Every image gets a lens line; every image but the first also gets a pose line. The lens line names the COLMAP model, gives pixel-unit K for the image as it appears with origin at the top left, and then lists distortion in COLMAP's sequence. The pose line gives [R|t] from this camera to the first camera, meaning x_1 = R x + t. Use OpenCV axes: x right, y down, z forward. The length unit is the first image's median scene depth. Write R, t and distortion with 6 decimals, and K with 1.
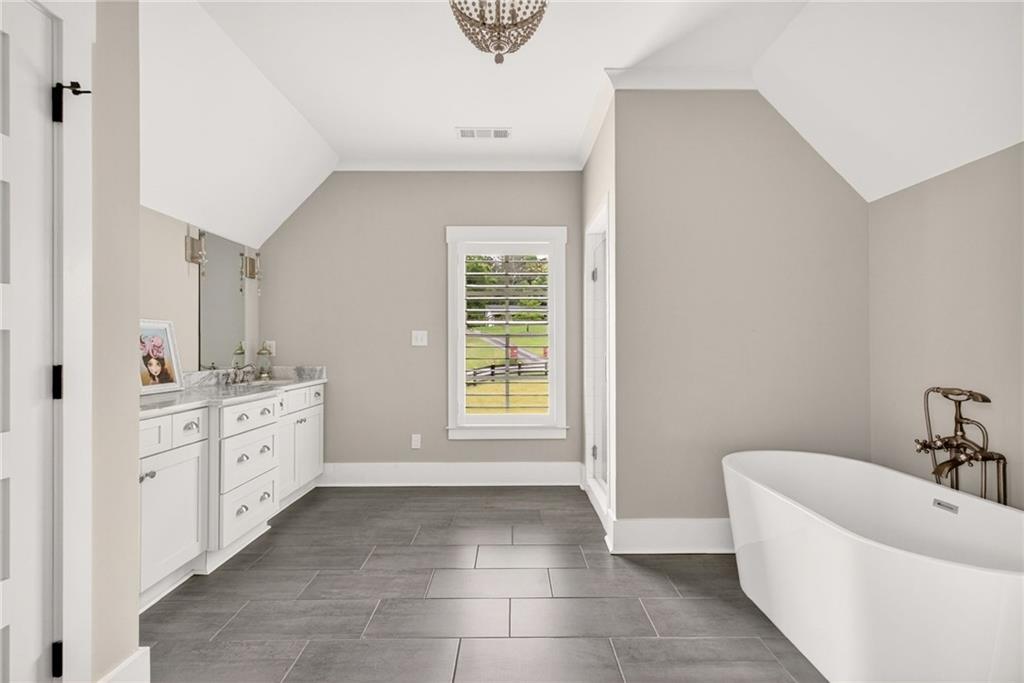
lens RADIAL K [[472.9, 0, 512.0], [0, 472.9, 341.5], [0, 0, 1]] dist [0.022461, 0.000157]
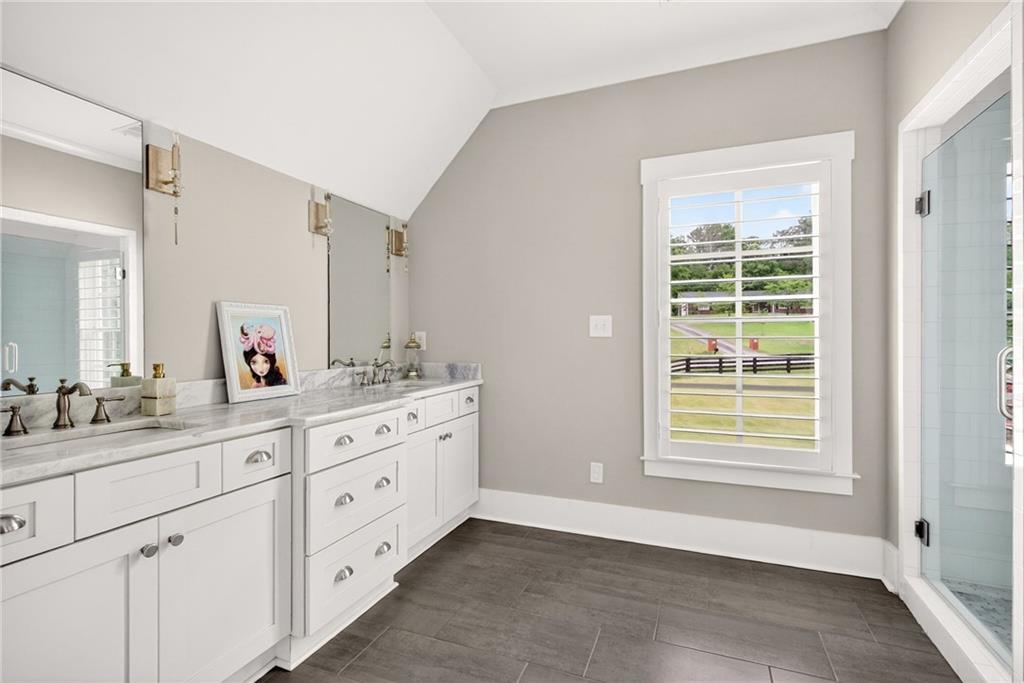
lens RADIAL K [[472.9, 0, 512.0], [0, 472.9, 341.5], [0, 0, 1]] dist [0.022461, 0.000157]
pose [[0.923354, 0.001101, -0.383949, -0.057499], [0.006278, 0.999819, 0.017964, 0.002788], [0.383900, -0.018998, 0.923179, 0.362302]]
